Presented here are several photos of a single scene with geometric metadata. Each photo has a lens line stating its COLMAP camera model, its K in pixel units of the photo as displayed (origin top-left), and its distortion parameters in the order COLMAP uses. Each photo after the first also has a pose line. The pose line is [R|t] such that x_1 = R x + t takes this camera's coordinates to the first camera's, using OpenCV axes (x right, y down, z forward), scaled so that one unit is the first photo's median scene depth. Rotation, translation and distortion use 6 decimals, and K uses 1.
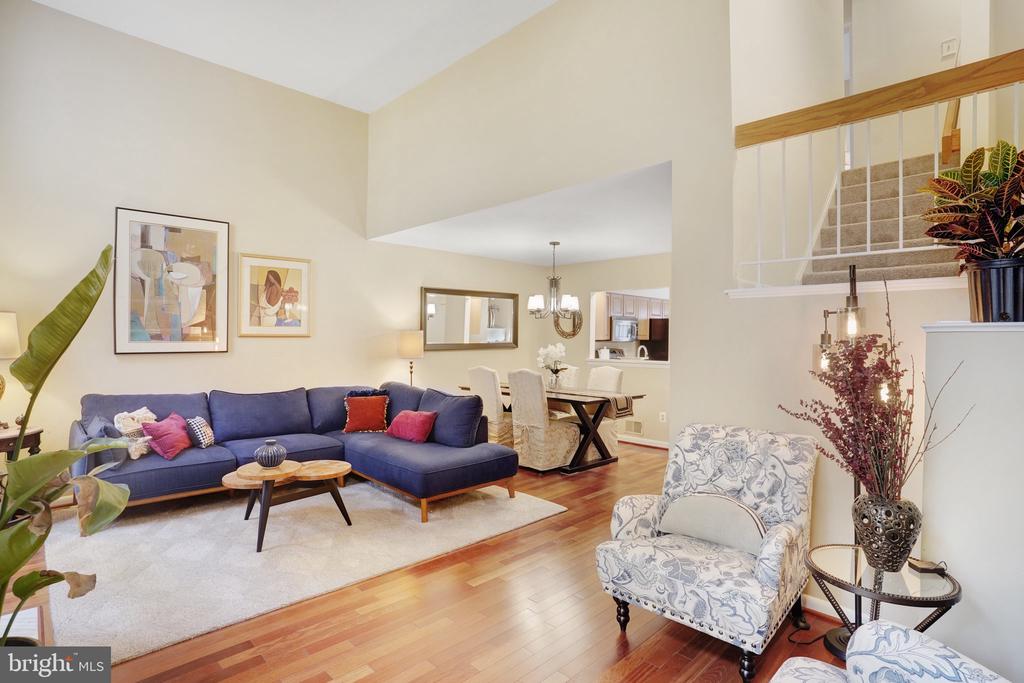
lens RADIAL K [[507.2, 0, 510.0], [0, 507.2, 338.0], [0, 0, 1]] dist [-0.057733, 0.019123]
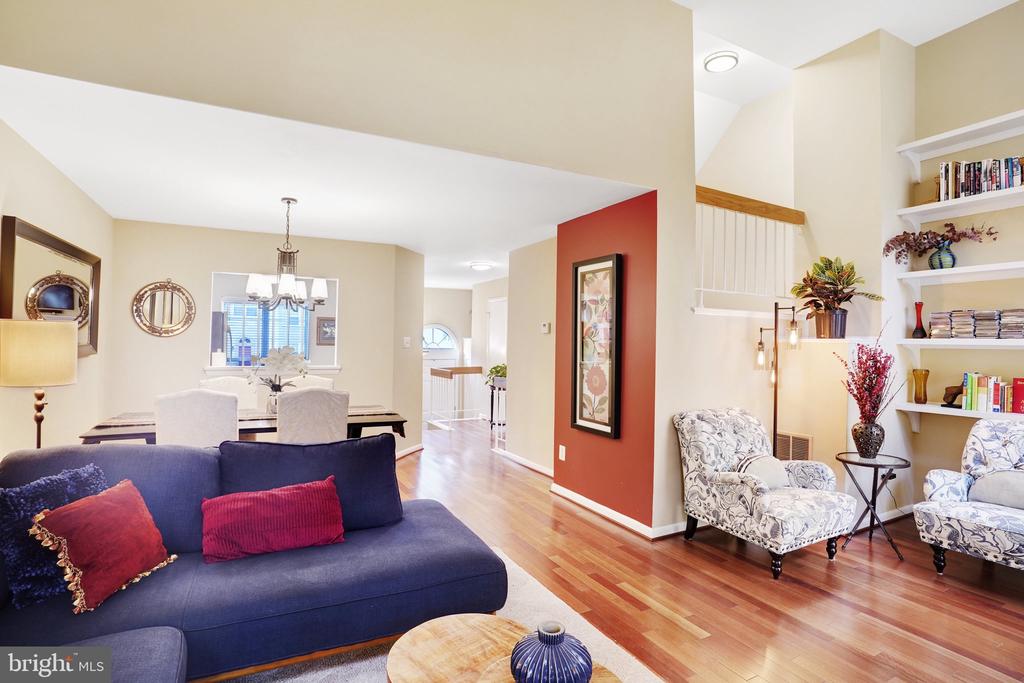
lens RADIAL K [[507.2, 0, 504.6], [0, 507.2, 341.1], [0, 0, 1]] dist [-0.057733, 0.019123]
pose [[0.304179, -0.001500, 0.952614, -0.457962], [-0.012235, 0.999910, 0.005481, -0.003824], [-0.952536, -0.013322, 0.304133, 0.502103]]
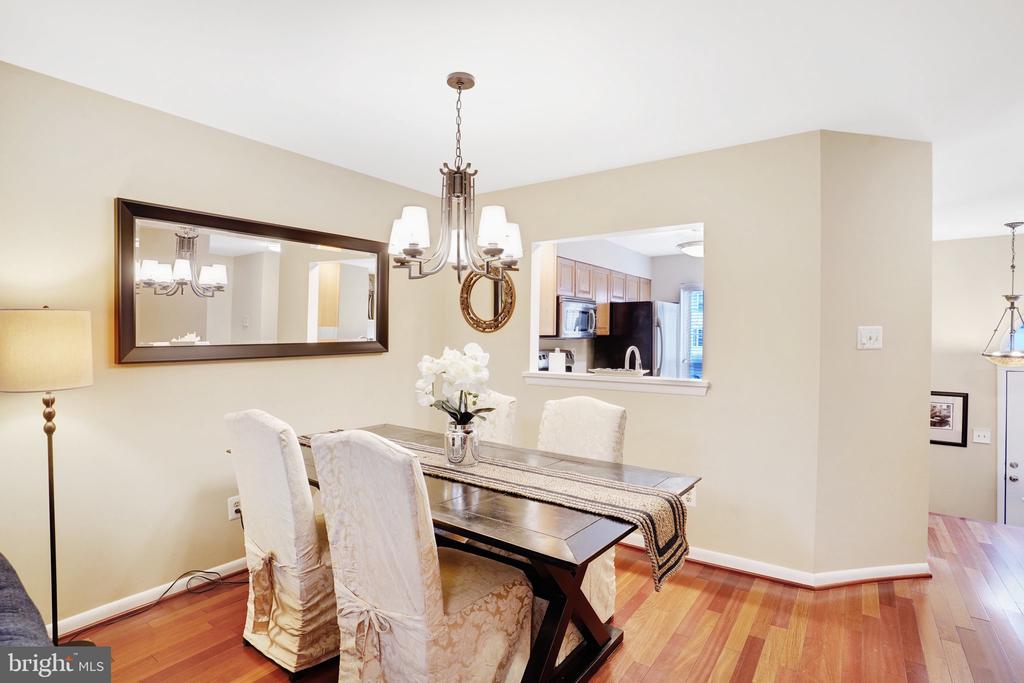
lens RADIAL K [[507.2, 0, 506.7], [0, 507.2, 338.7], [0, 0, 1]] dist [-0.057733, 0.019123]
pose [[0.985143, -0.003721, 0.171693, 0.056120], [0.002105, 0.999952, 0.009591, 0.002598], [-0.171721, -0.009087, 0.985104, 0.608372]]
